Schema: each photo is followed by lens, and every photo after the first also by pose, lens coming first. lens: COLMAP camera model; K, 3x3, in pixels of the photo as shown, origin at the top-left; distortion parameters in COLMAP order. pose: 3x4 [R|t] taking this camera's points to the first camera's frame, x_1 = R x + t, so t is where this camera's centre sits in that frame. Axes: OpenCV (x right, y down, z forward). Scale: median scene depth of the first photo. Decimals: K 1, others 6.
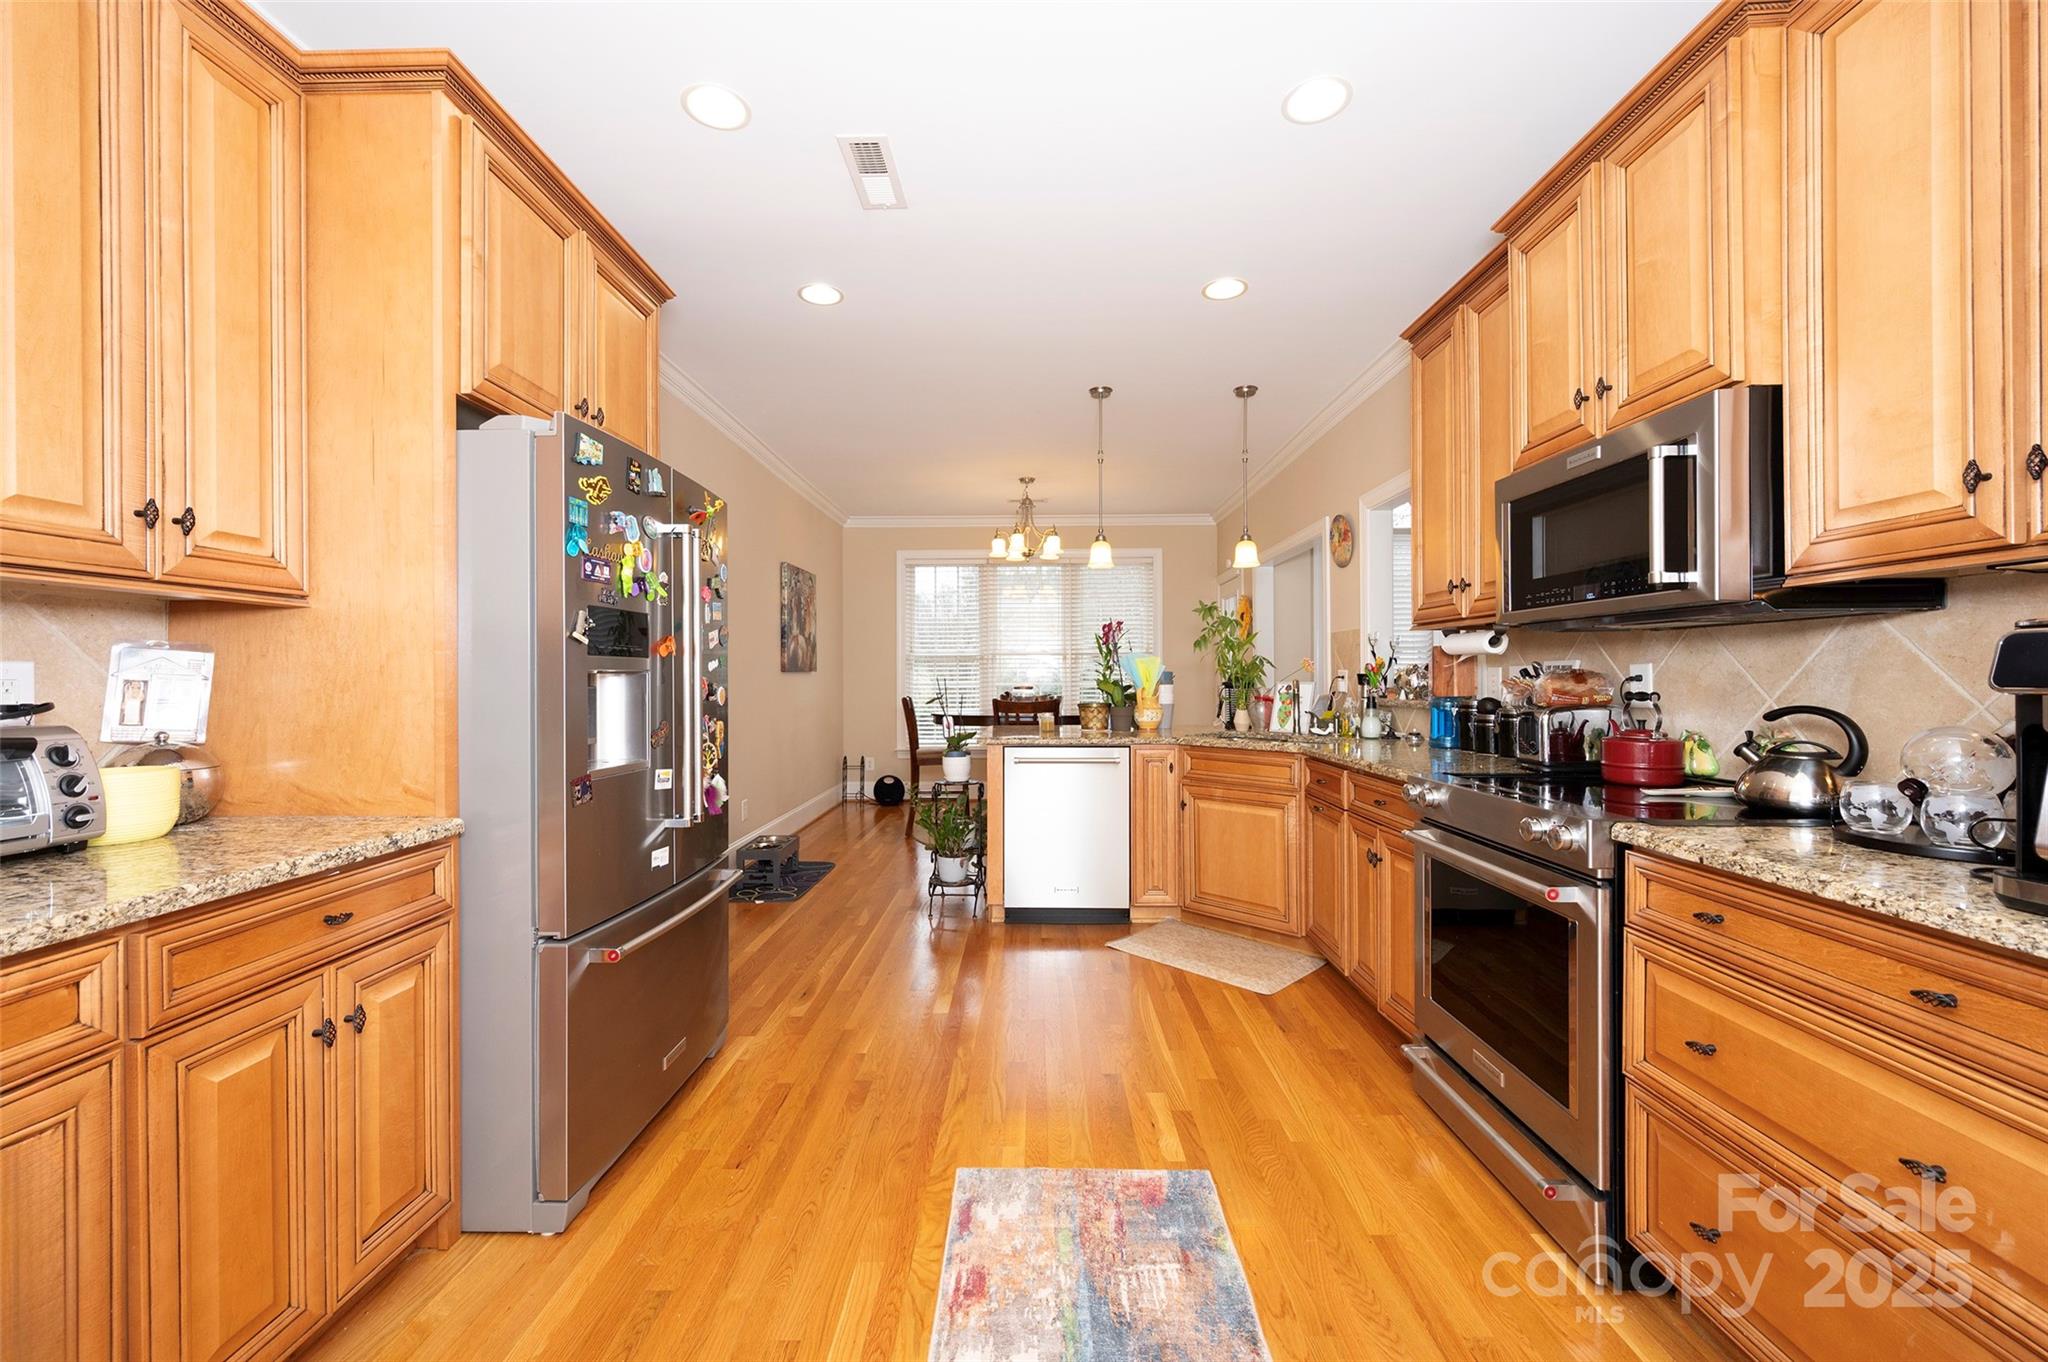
lens RADIAL K [[810.3, 0, 1017.1], [0, 810.3, 675.4], [0, 0, 1]] dist [-0.000827, 0.000919]
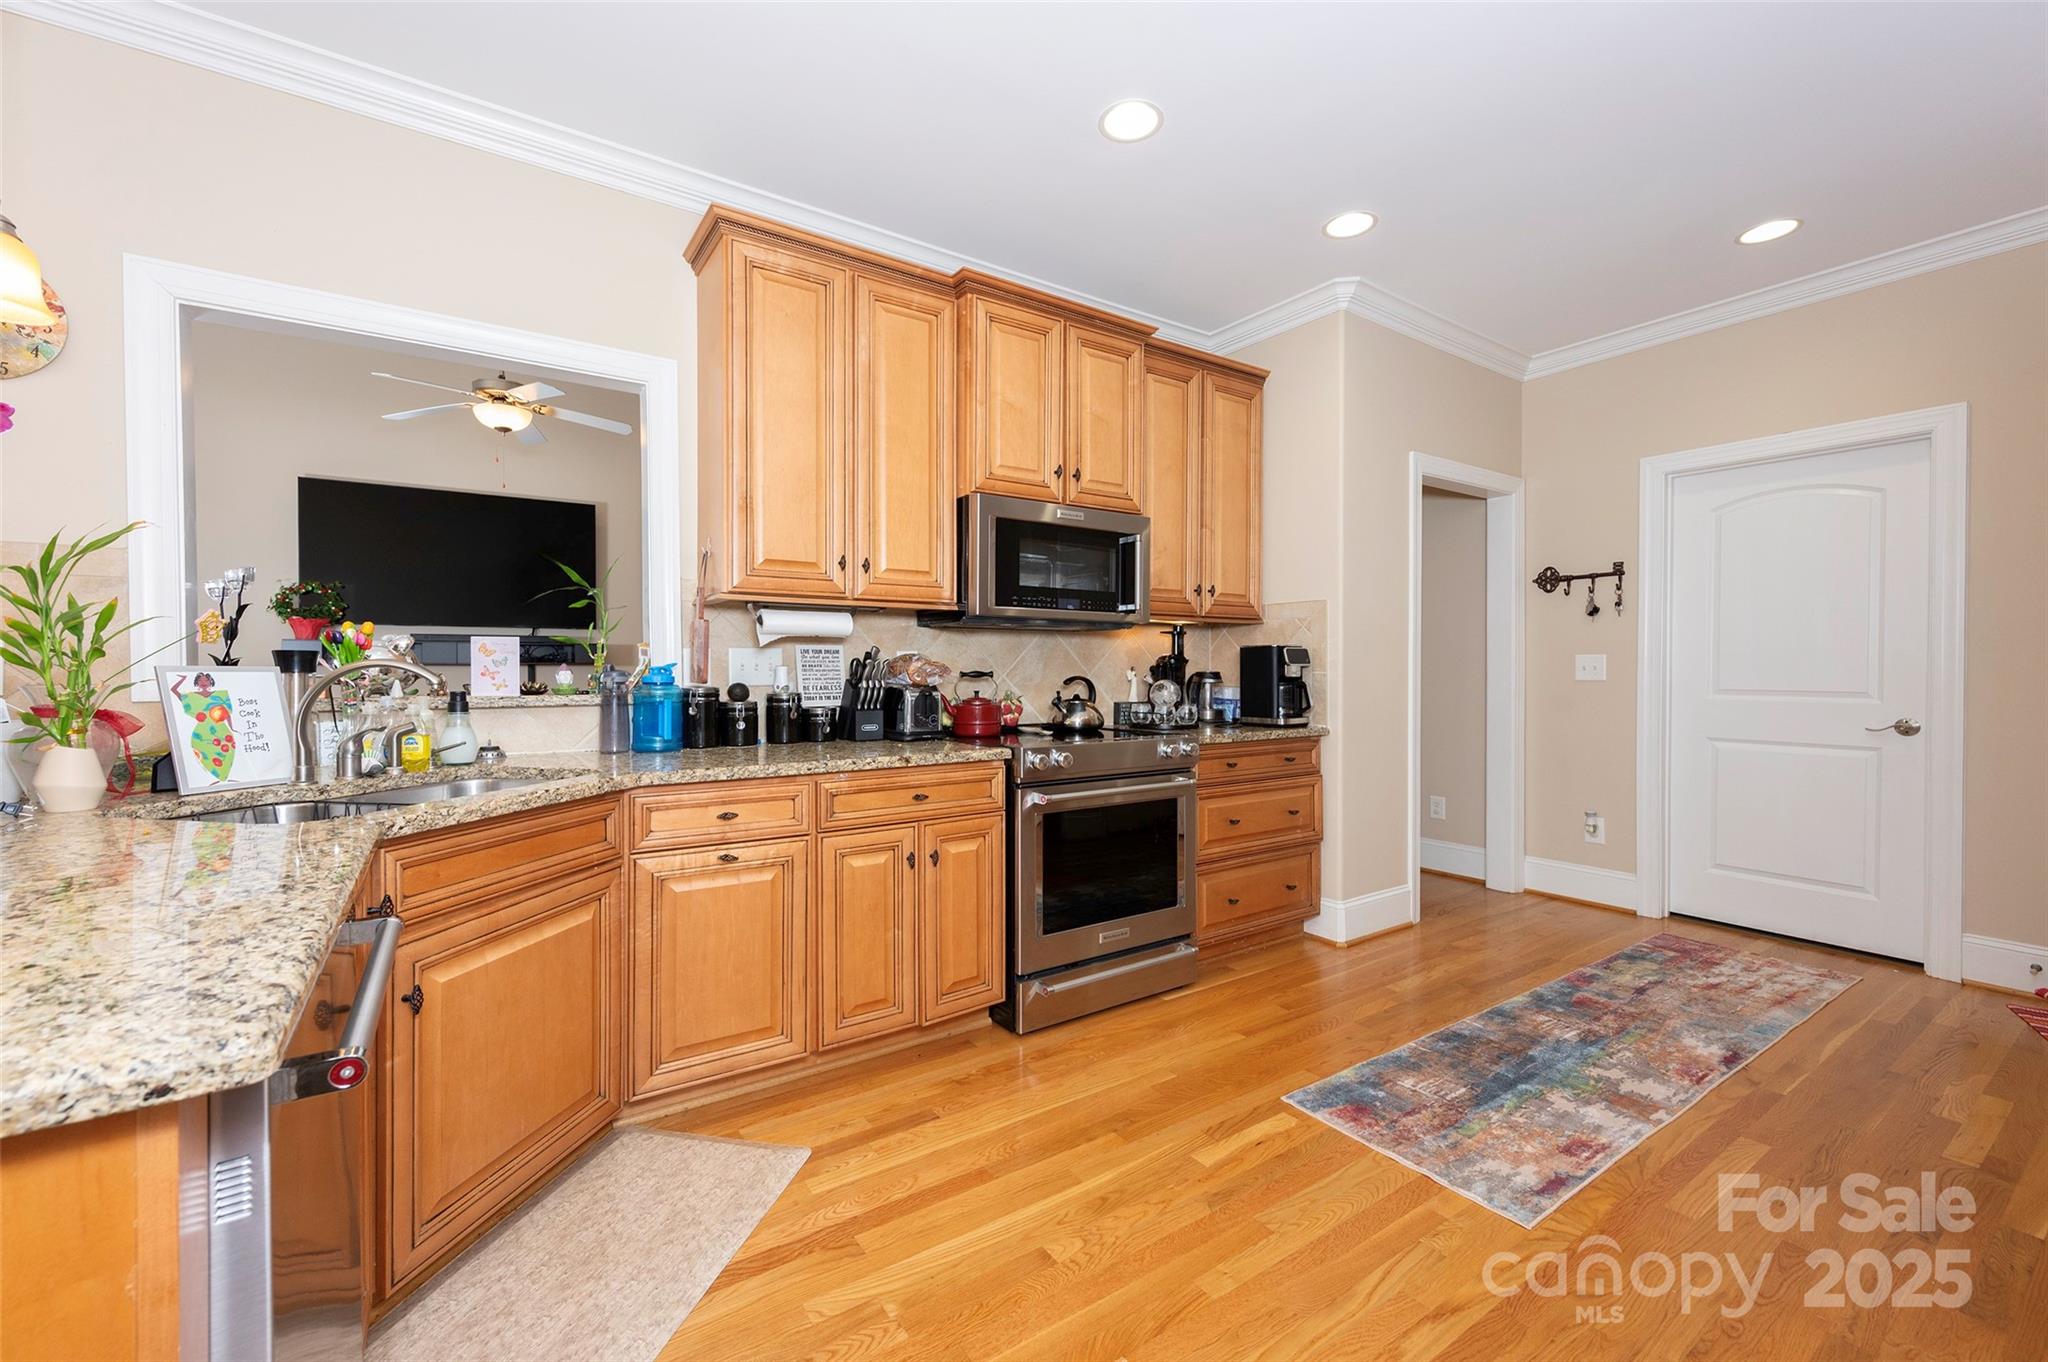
lens RADIAL K [[810.3, 0, 1009.1], [0, 810.3, 685.3], [0, 0, 1]] dist [-0.000827, 0.000919]
pose [[-0.558456, 0.001145, 0.829533, -0.509894], [0.006183, 0.999977, 0.002782, 0.050918], [-0.829511, 0.006683, -0.558450, 2.083585]]
